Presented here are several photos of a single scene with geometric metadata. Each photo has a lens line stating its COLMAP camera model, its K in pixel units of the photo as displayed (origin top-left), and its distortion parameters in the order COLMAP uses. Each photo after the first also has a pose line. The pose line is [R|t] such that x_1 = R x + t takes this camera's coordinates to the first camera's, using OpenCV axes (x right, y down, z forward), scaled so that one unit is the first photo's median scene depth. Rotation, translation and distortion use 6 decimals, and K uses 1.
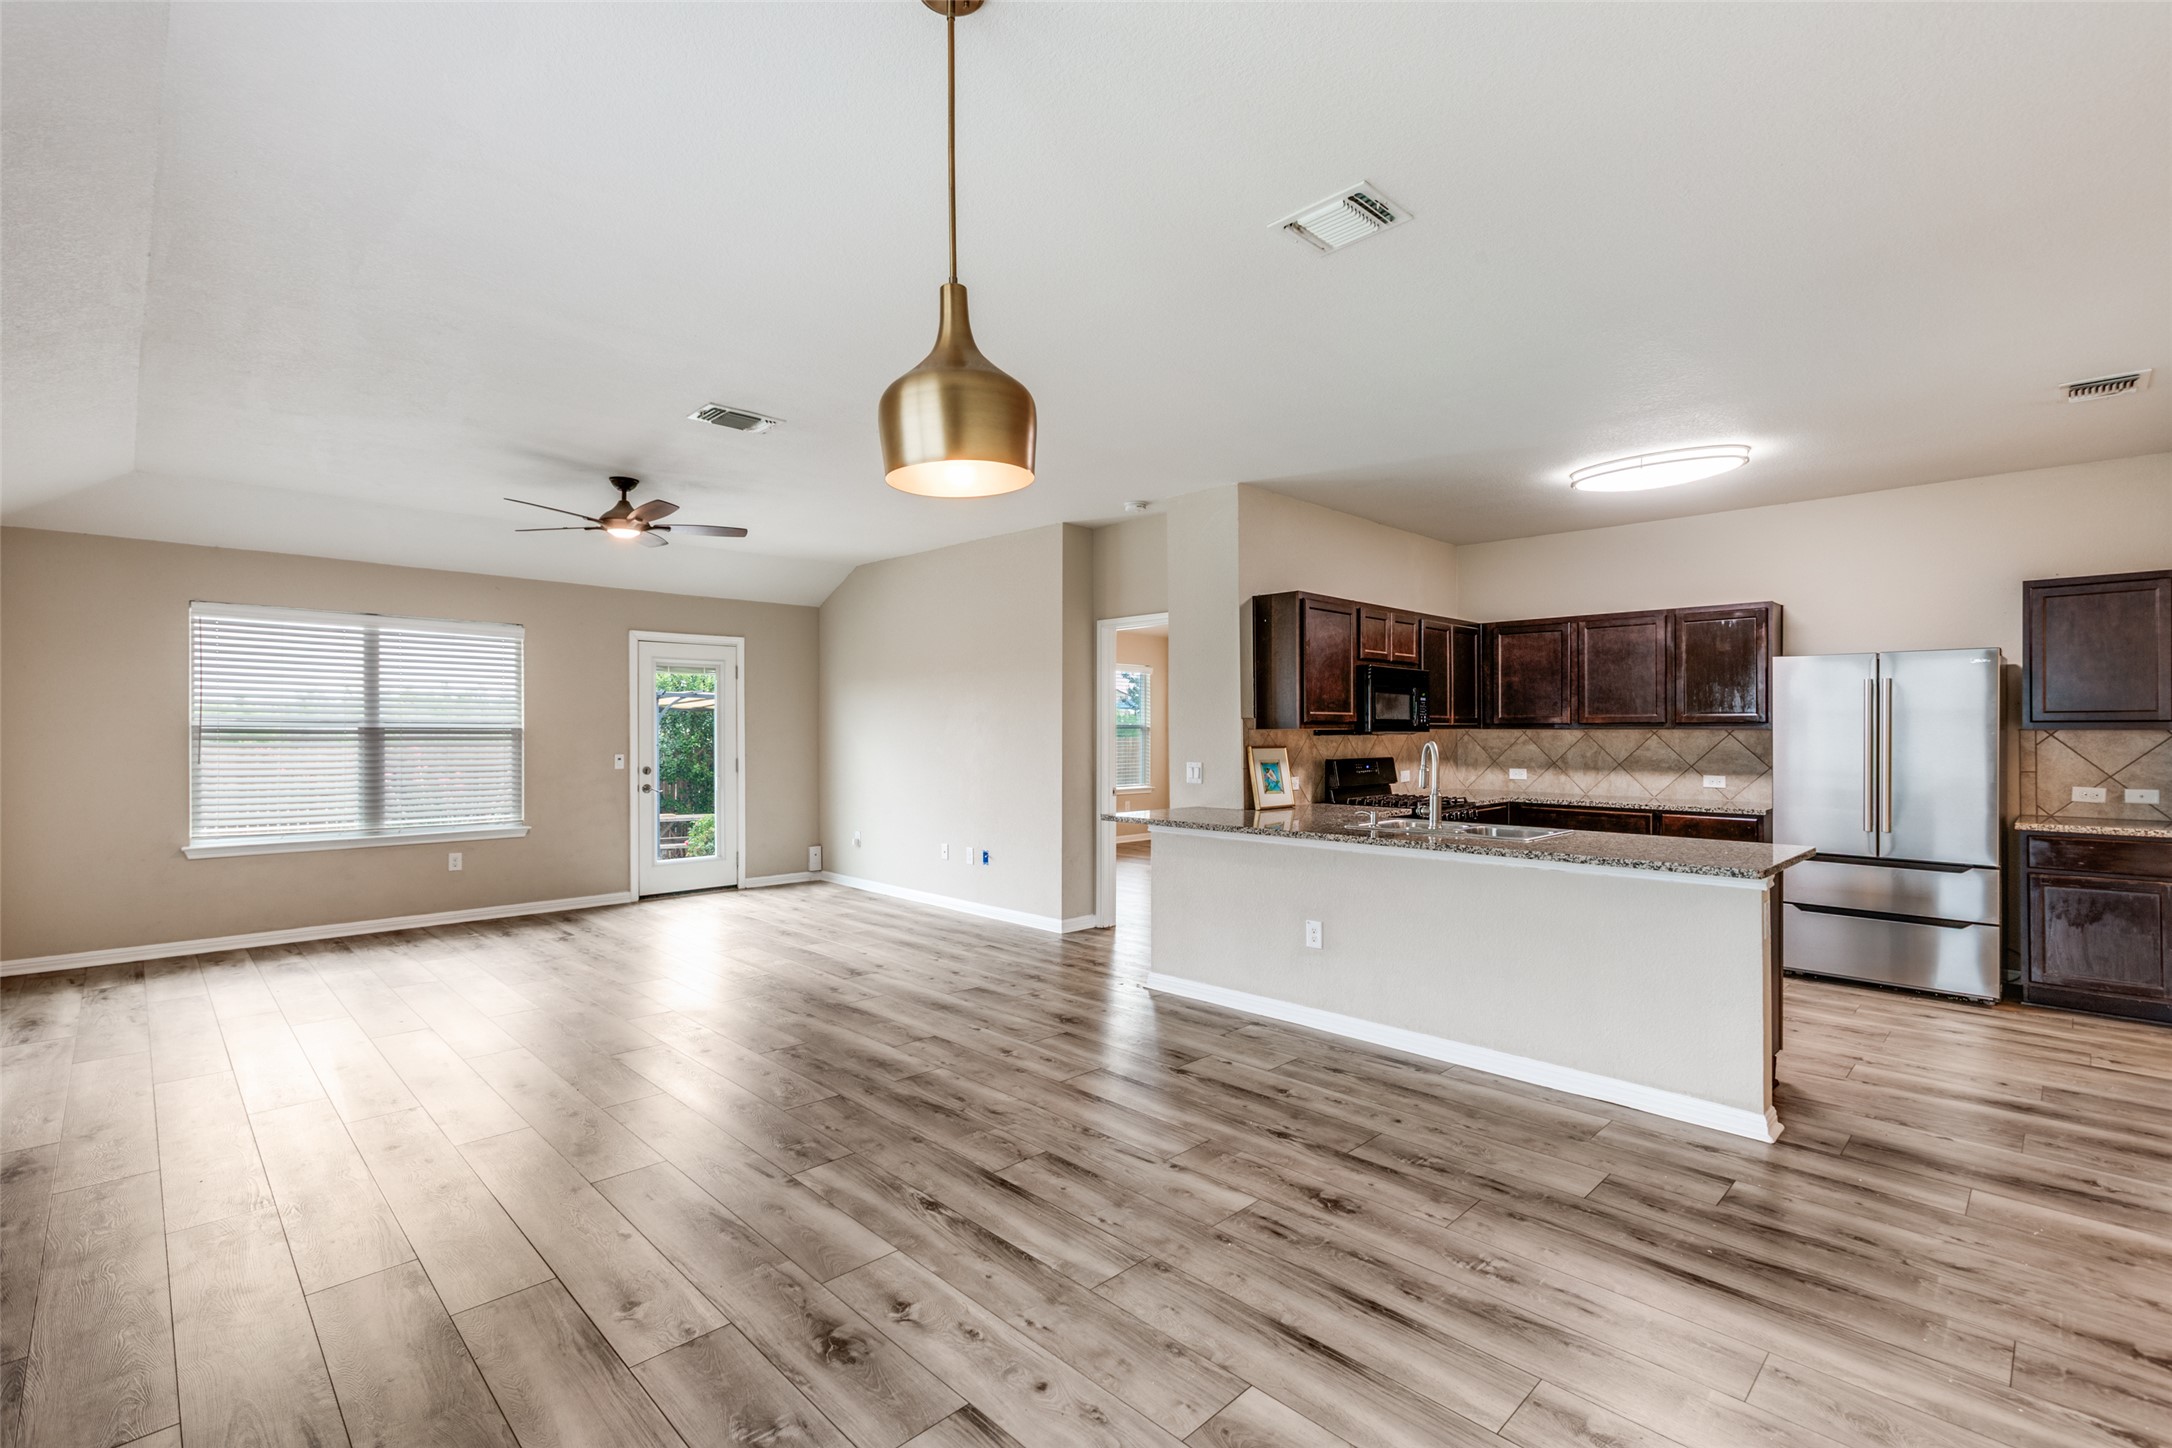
lens RADIAL K [[970.9, 0, 1091.6], [0, 970.9, 726.1], [0, 0, 1]] dist [-0.011702, 0.008414]
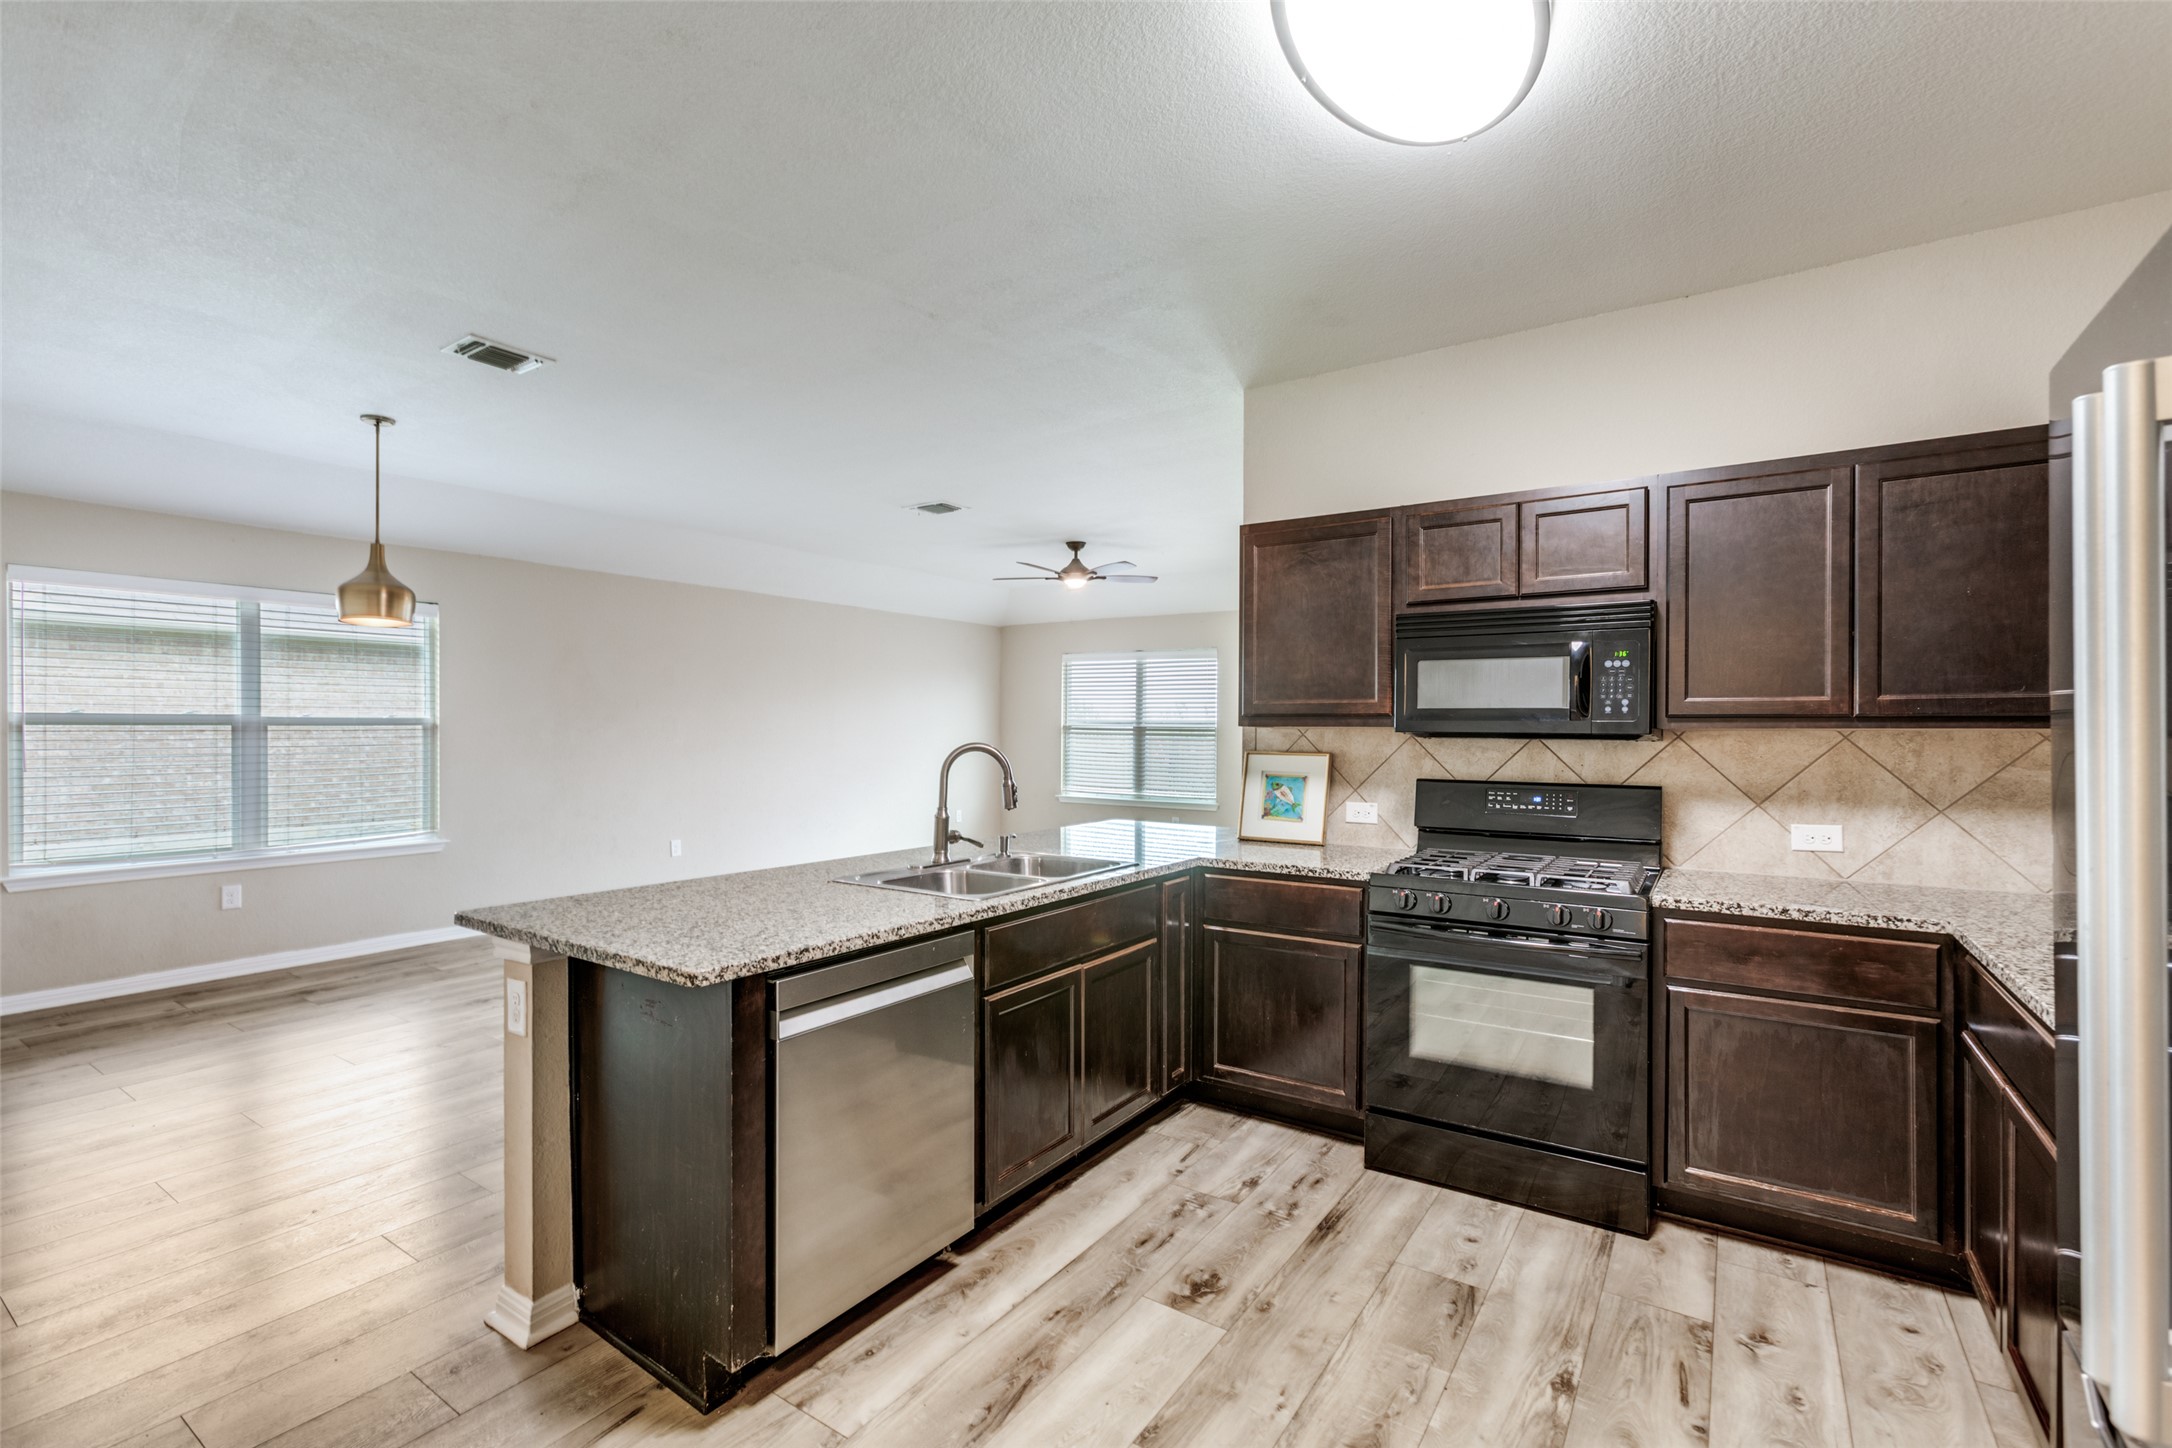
lens RADIAL K [[970.9, 0, 1085.6], [0, 970.9, 731.8], [0, 0, 1]] dist [-0.011702, 0.008414]
pose [[0.194110, 0.004707, -0.980968, 0.881393], [0.000239, 0.999988, 0.004845, 0.003258], [0.980980, -0.001175, 0.194107, 0.776143]]
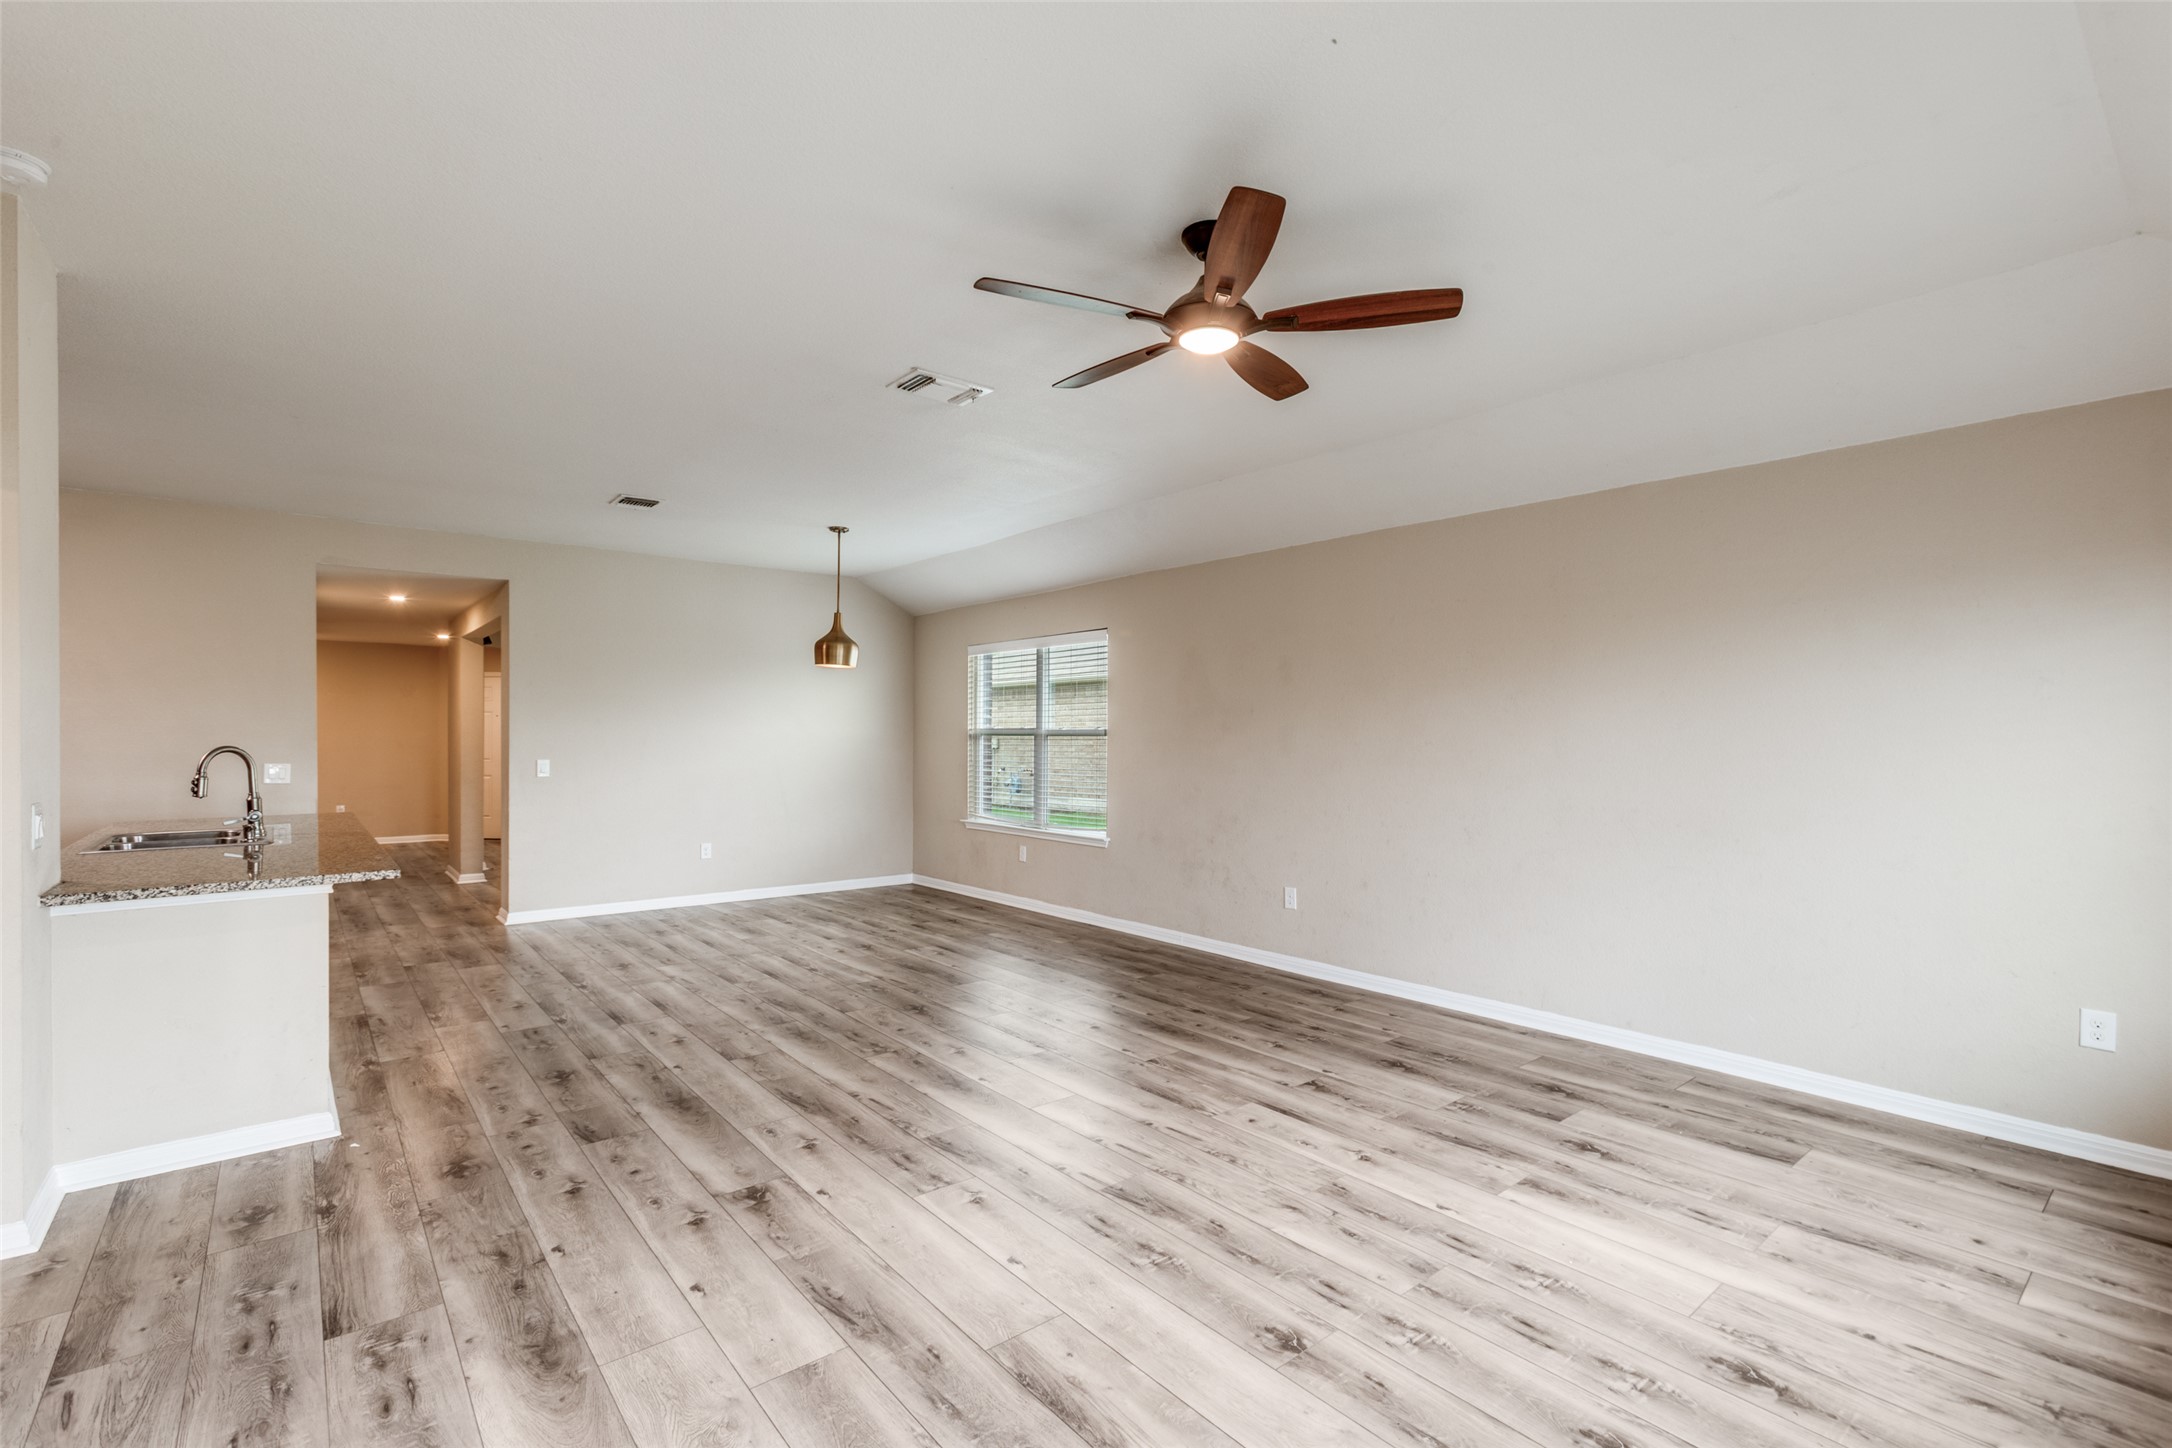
lens RADIAL K [[970.9, 0, 1107.7], [0, 970.9, 740.4], [0, 0, 1]] dist [-0.011702, 0.008414]
pose [[-0.997224, -0.004888, 0.074294, -0.483788], [-0.004733, 0.999986, 0.002261, 0.002977], [-0.074304, 0.001903, -0.997234, 1.548378]]
